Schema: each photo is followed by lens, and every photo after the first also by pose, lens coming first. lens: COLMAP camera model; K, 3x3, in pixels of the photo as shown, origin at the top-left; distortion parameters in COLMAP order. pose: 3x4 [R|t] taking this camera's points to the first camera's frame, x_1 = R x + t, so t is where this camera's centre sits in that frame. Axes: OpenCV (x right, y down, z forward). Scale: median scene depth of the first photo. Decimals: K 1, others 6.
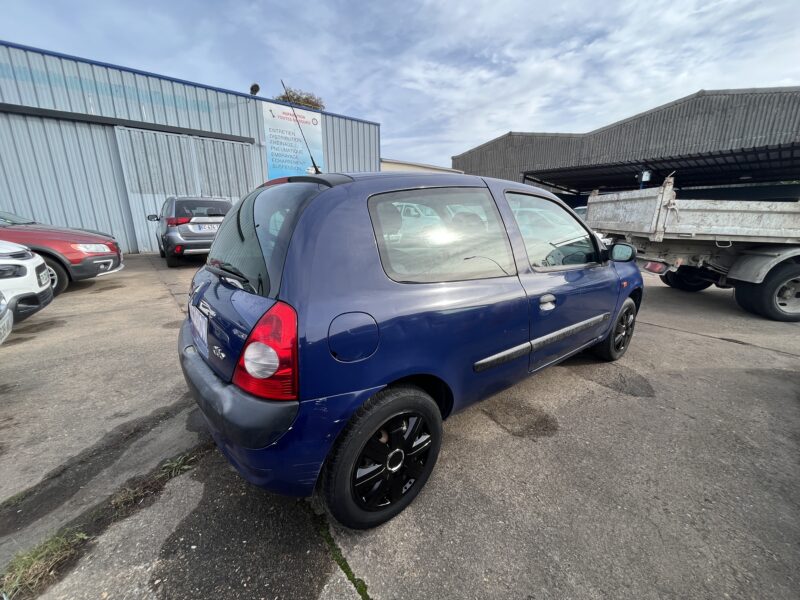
lens RADIAL K [[321.1, 0, 400.0], [0, 321.1, 300.0], [0, 0, 1]] dist [-0.000518, 0.000104]
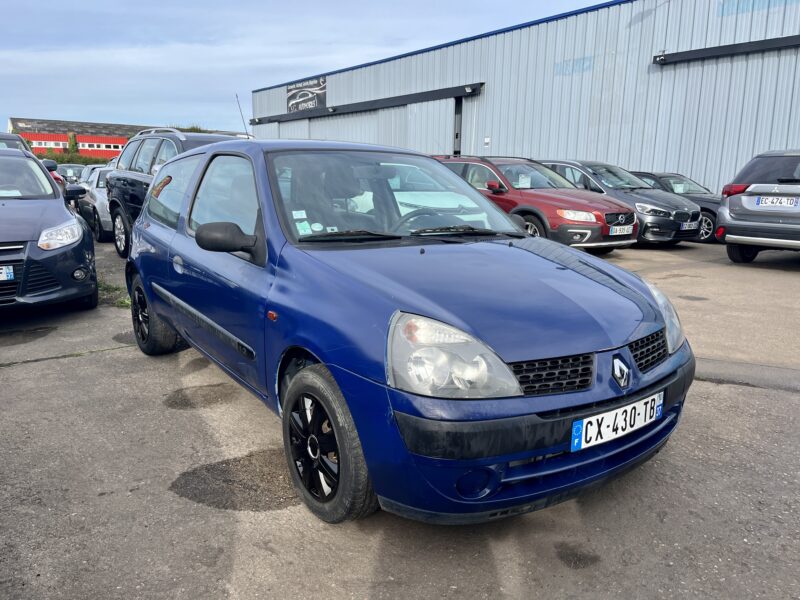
lens RADIAL K [[608.6, 0, 400.0], [0, 608.6, 300.0], [0, 0, 1]] dist [0.009018, 0.001208]
pose [[-0.046212, 0.194048, -0.979903, 1.634808], [-0.262462, 0.944128, 0.199341, -0.312067], [0.963835, 0.266399, 0.007301, 1.200122]]
